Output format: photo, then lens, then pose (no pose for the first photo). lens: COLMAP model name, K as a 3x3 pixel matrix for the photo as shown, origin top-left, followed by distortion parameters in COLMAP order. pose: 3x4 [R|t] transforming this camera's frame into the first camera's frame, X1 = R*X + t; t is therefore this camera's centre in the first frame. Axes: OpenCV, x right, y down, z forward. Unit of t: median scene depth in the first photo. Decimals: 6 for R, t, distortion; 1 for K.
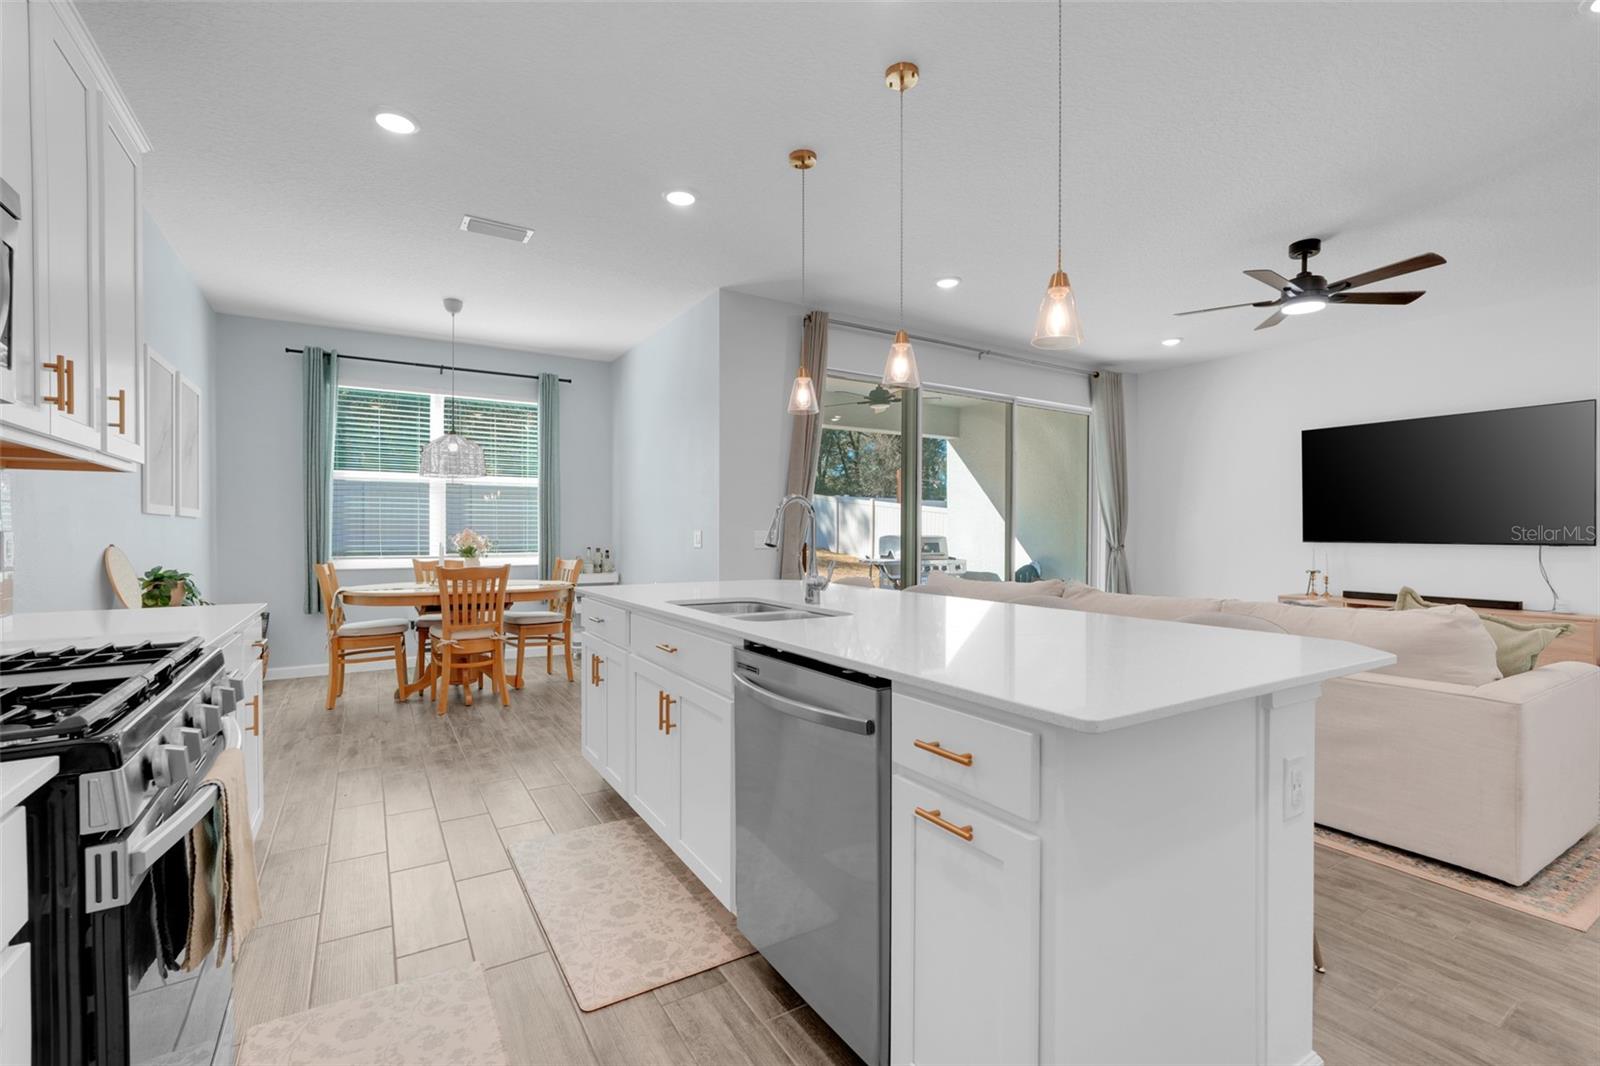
lens RADIAL K [[701.3, 0, 800.0], [0, 701.3, 533.0], [0, 0, 1]] dist [-0.011288, 0.006196]
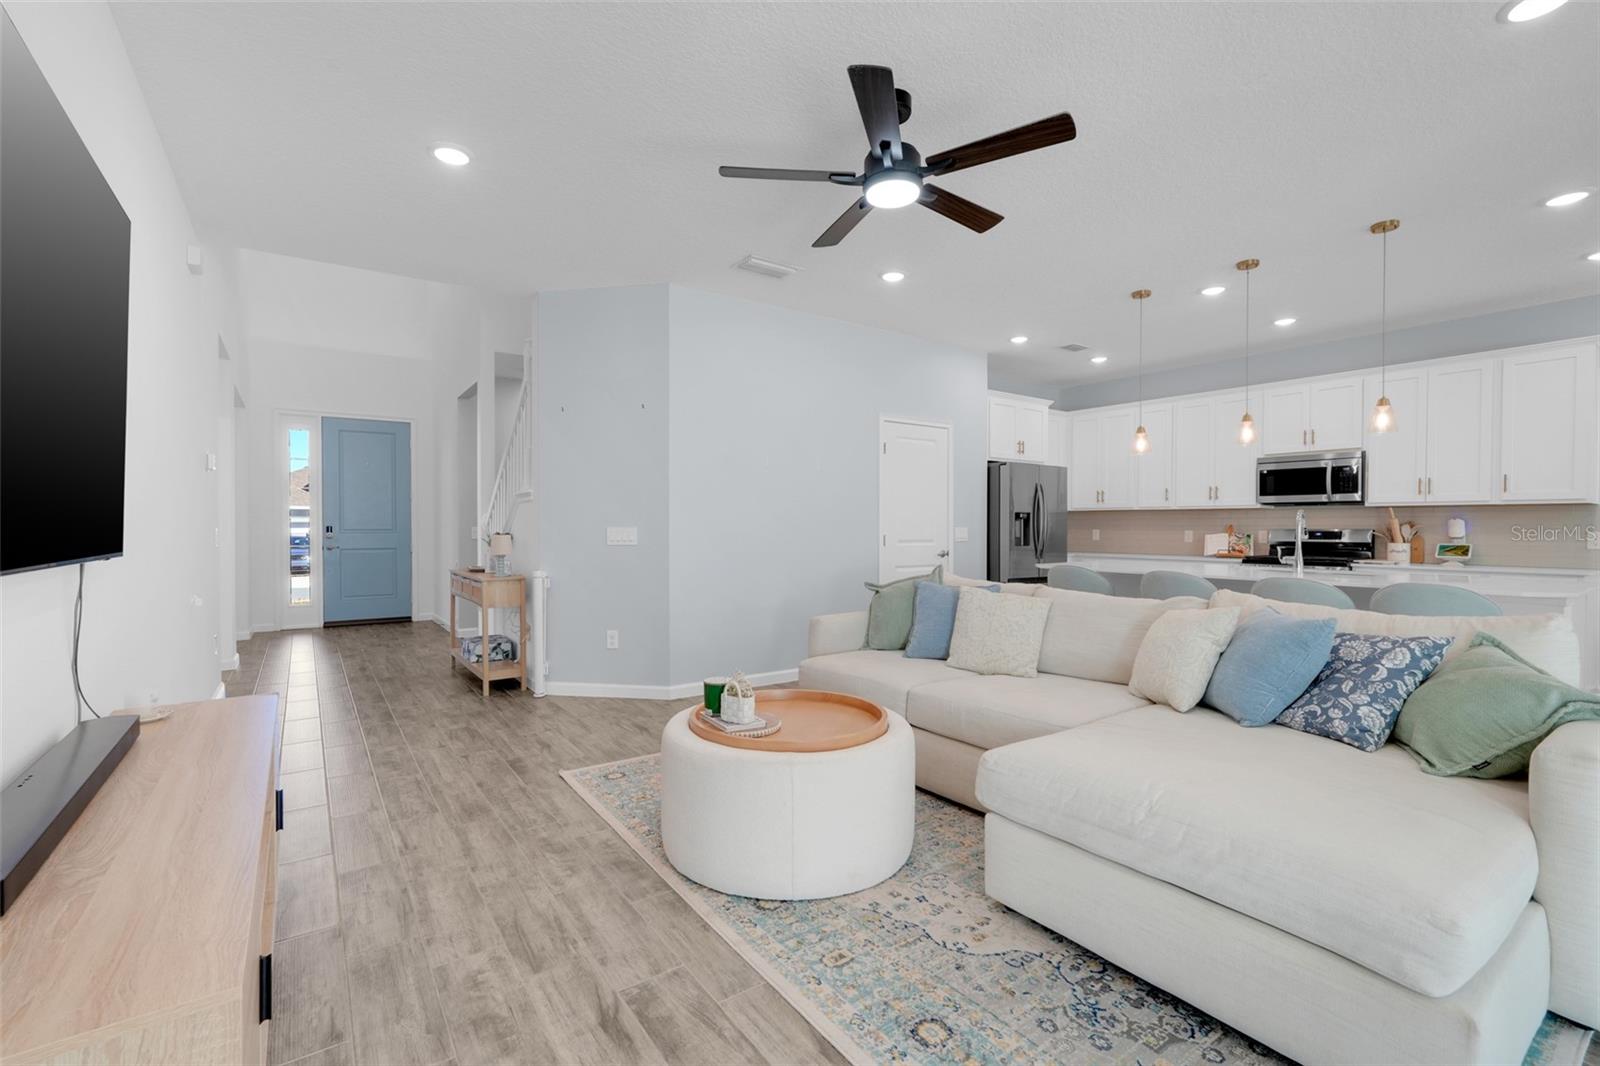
lens RADIAL K [[707.7, 0, 793.5], [0, 707.7, 527.4], [0, 0, 1]] dist [-0.002696, -0.000091]
pose [[-0.998103, -0.005503, -0.061314, 0.683012], [-0.005903, 0.999962, 0.006337, -0.006069], [0.061277, 0.006687, -0.998098, 1.338189]]
